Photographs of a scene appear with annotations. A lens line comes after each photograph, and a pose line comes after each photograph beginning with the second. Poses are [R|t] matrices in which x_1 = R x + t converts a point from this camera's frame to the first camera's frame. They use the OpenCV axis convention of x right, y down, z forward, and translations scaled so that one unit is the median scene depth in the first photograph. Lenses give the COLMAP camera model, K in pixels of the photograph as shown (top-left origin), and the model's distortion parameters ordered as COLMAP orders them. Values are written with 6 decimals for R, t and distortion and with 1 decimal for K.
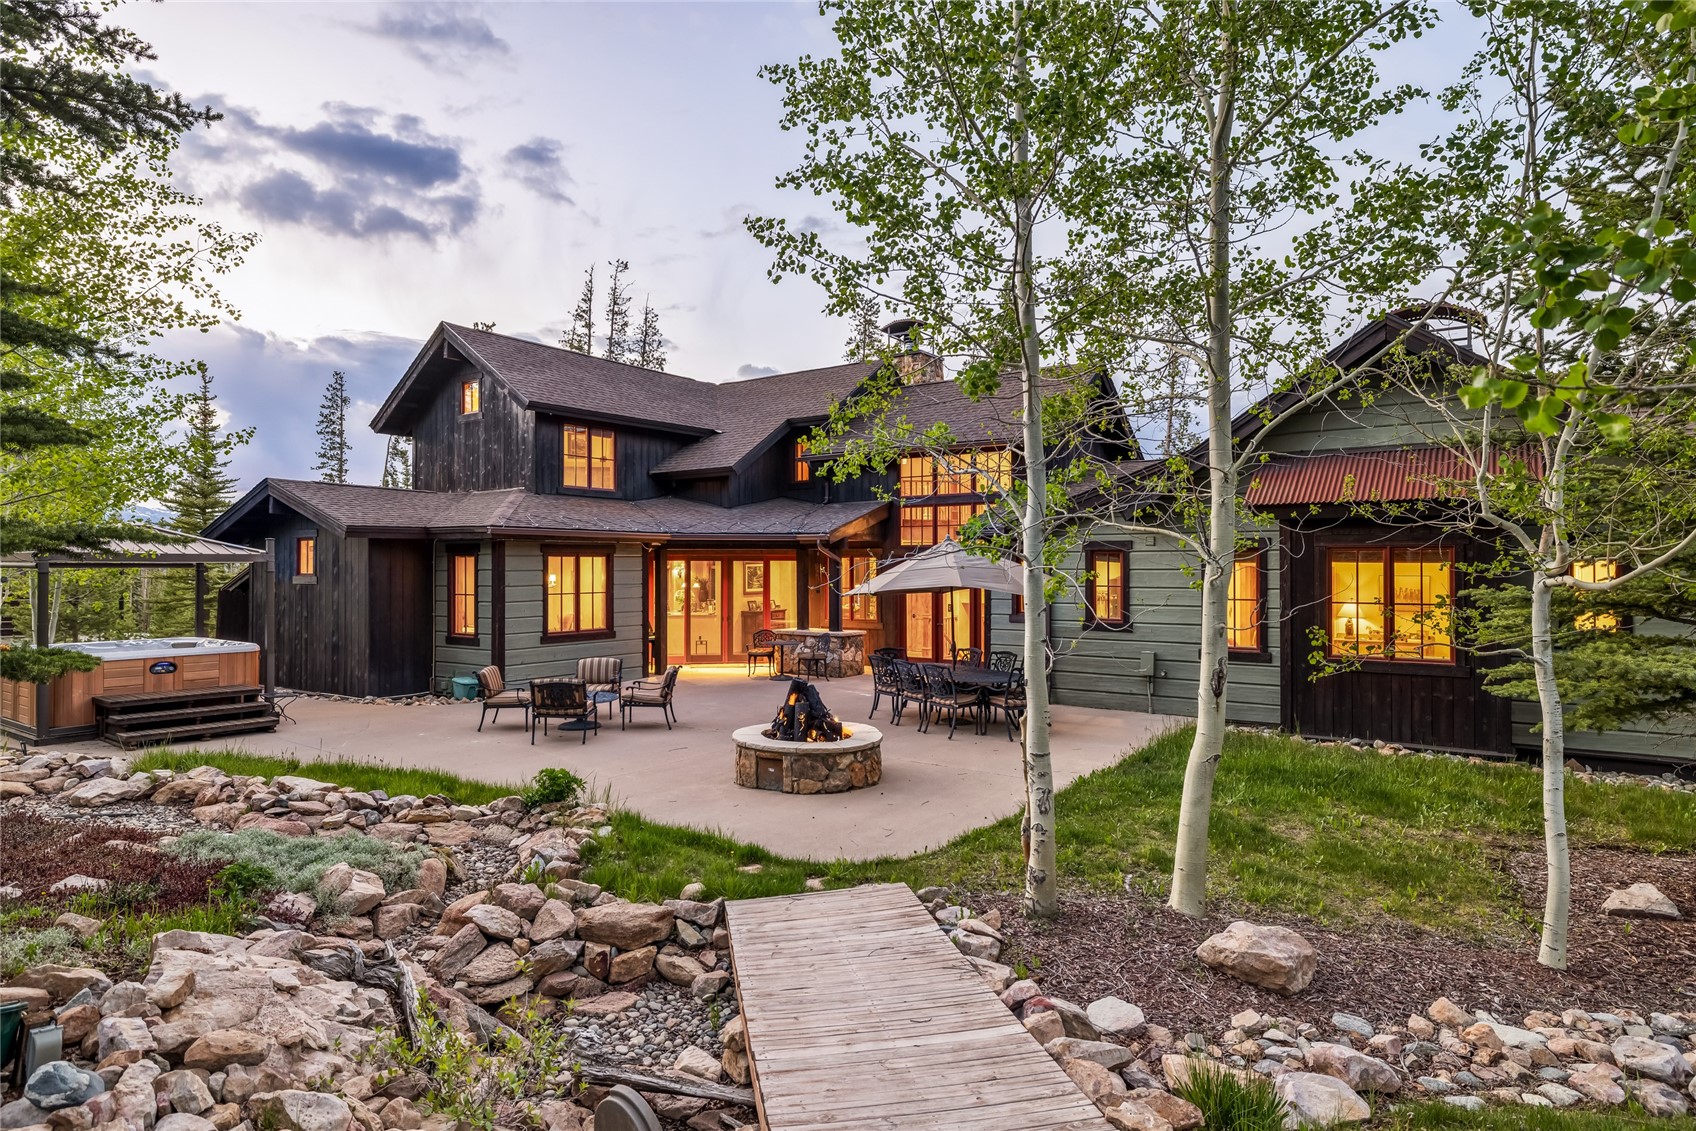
lens RADIAL K [[953.6, 0, 839.9], [0, 953.6, 571.1], [0, 0, 1]] dist [0.000964, 0.000175]
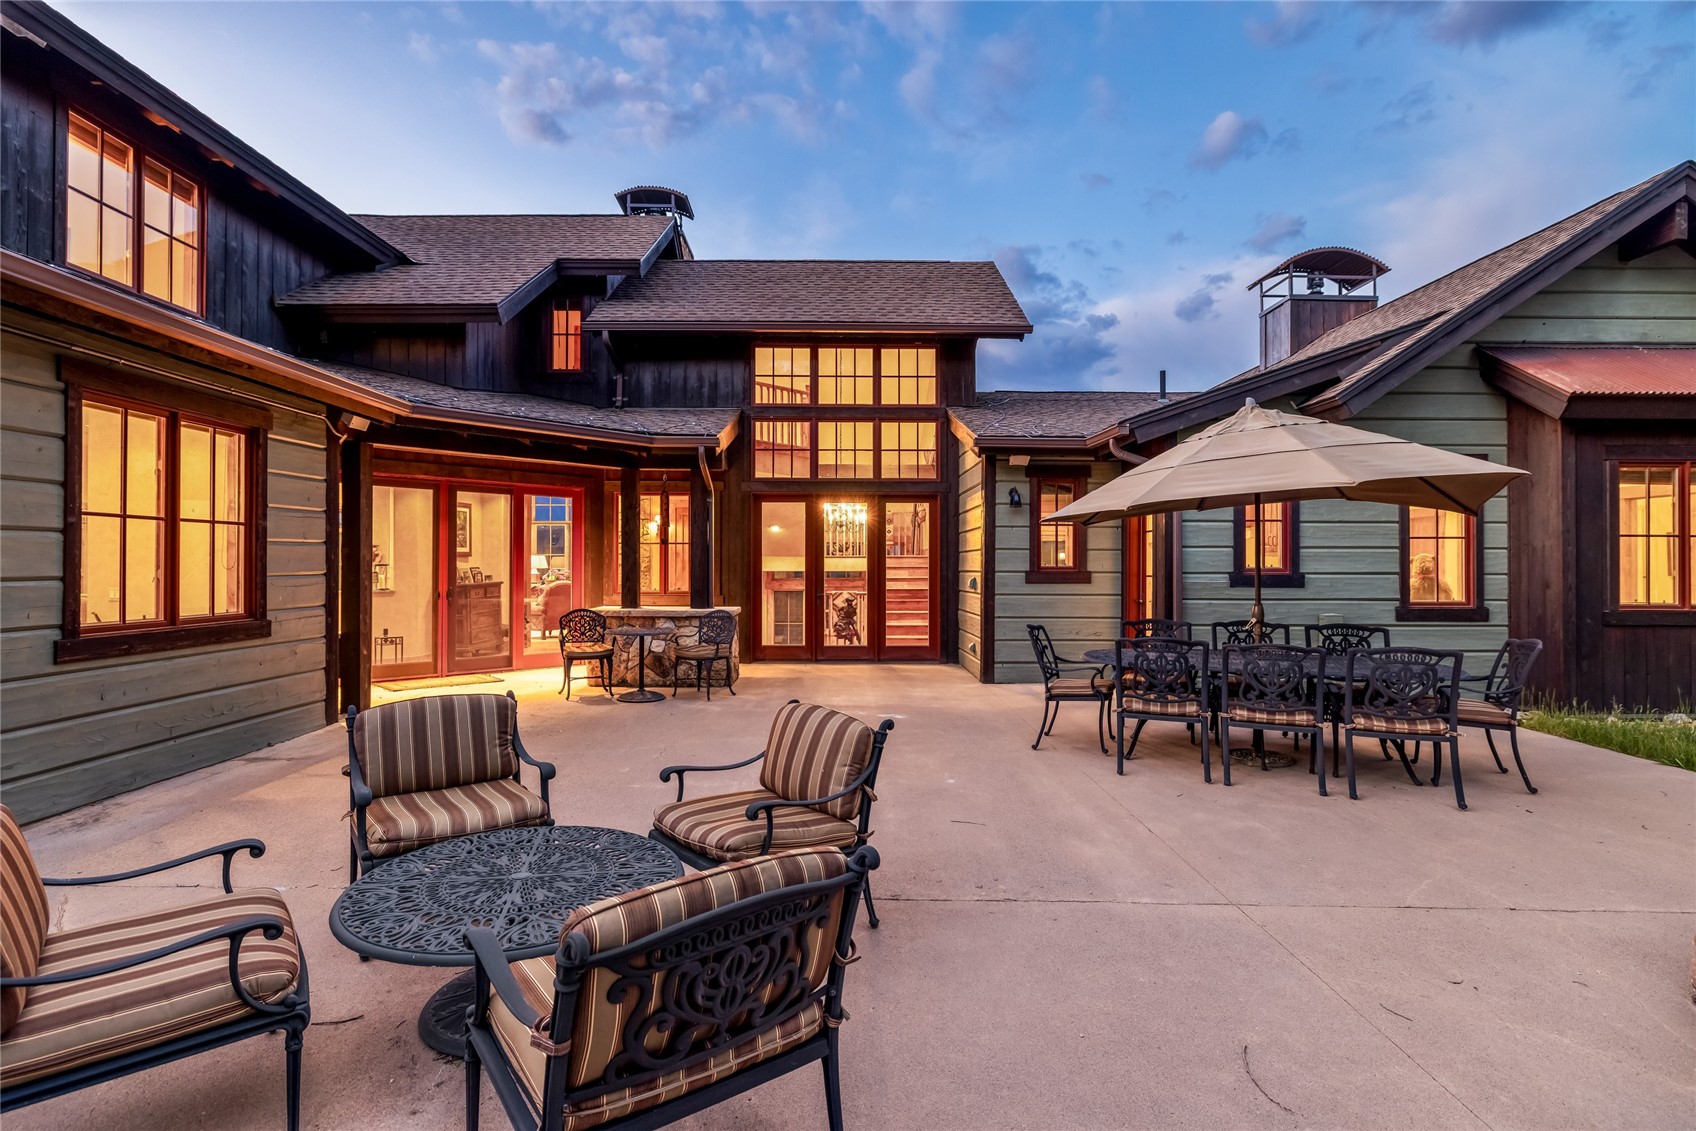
lens RADIAL K [[794.7, 0, 842.0], [0, 794.7, 559.3], [0, 0, 1]] dist [-0.022258, 0.002386]
pose [[0.803592, 0.008651, 0.595117, -0.229017], [-0.000516, 0.999904, -0.013838, 0.039753], [-0.595180, 0.010814, 0.803520, 0.559878]]
